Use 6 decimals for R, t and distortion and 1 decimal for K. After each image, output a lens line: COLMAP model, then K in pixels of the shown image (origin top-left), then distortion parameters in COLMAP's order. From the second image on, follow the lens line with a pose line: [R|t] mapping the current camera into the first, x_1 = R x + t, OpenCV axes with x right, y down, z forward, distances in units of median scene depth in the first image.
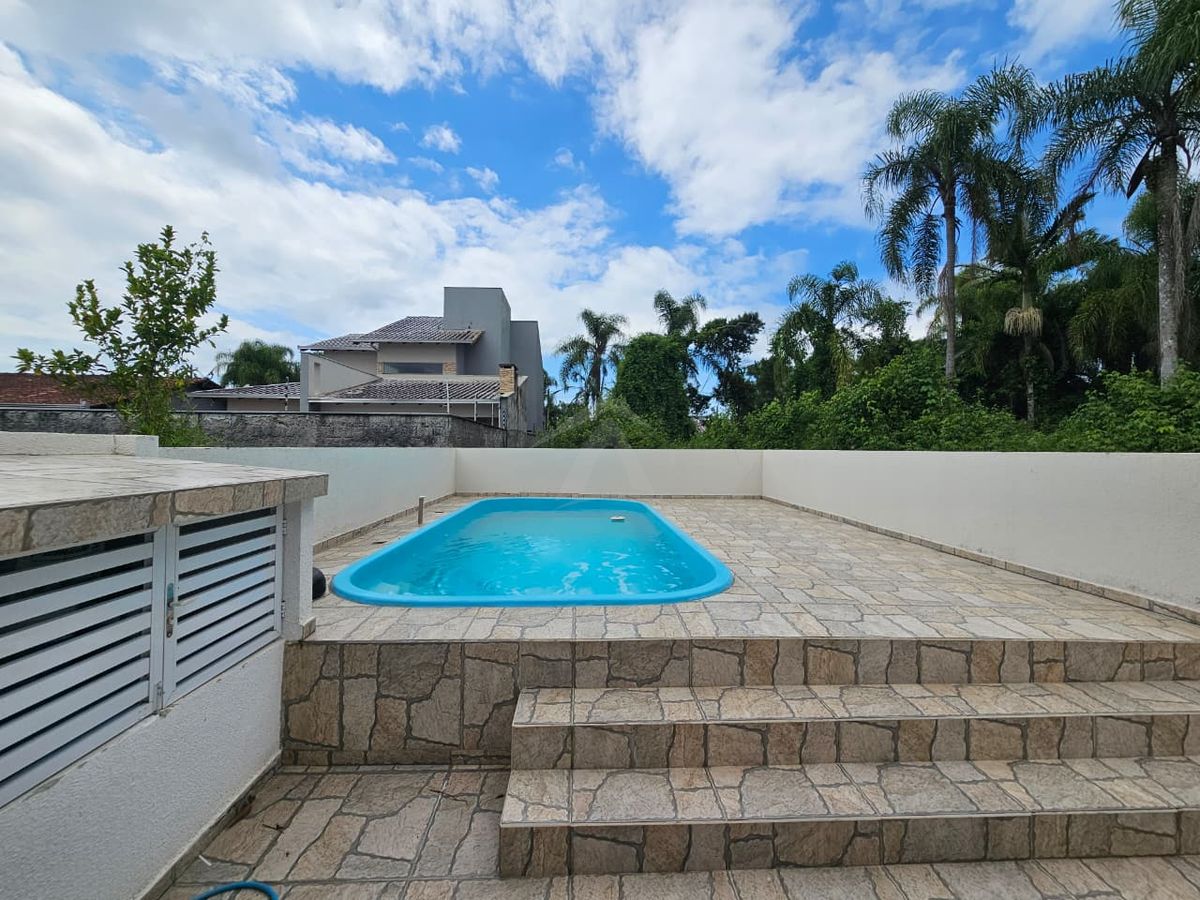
lens RADIAL K [[492.7, 0, 595.3], [0, 492.7, 438.8], [0, 0, 1]] dist [-0.000555, -0.000293]
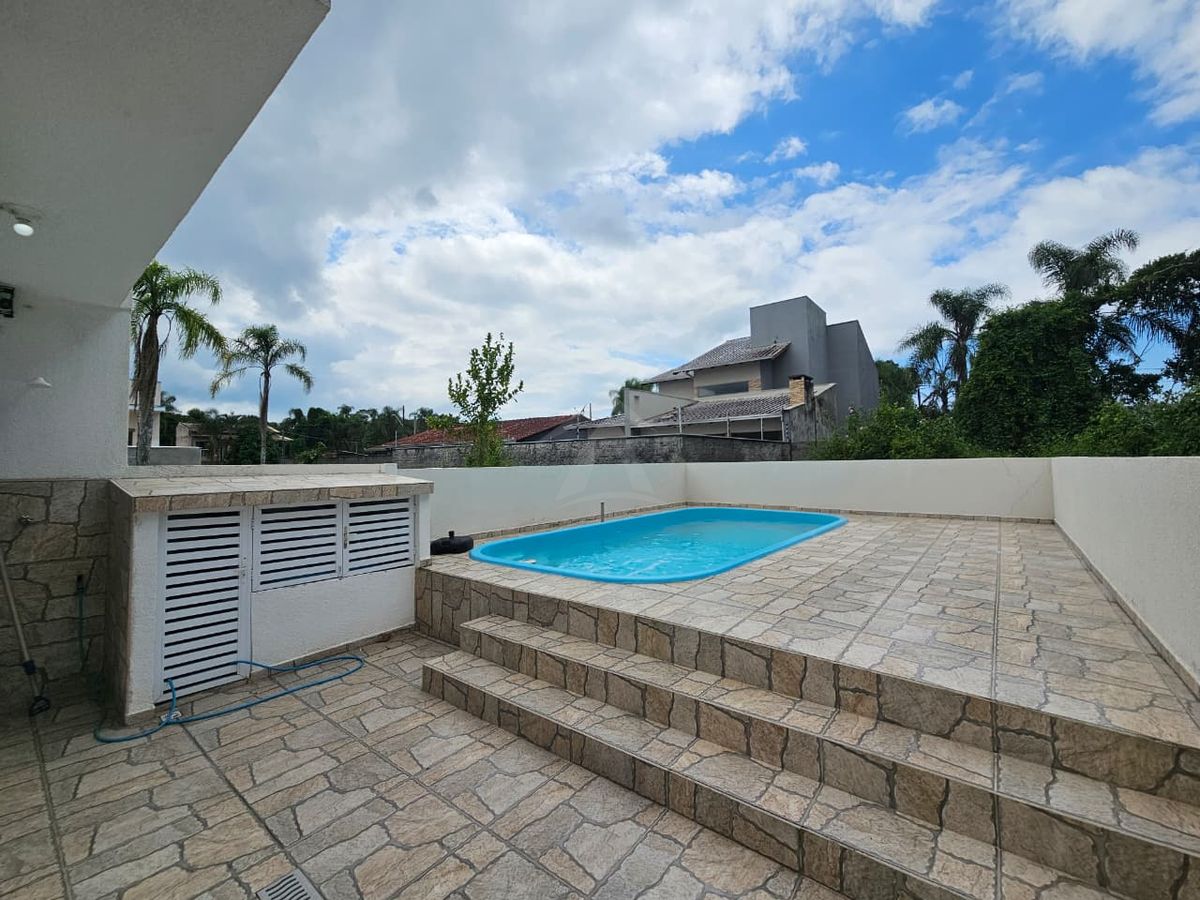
lens RADIAL K [[494.2, 0, 601.2], [0, 494.2, 444.5], [0, 0, 1]] dist [0.002211, 0.000256]
pose [[0.753714, -0.045550, -0.655622, 0.438160], [0.035478, 0.998961, -0.028619, 0.001616], [0.656244, -0.001690, 0.754547, -0.001536]]
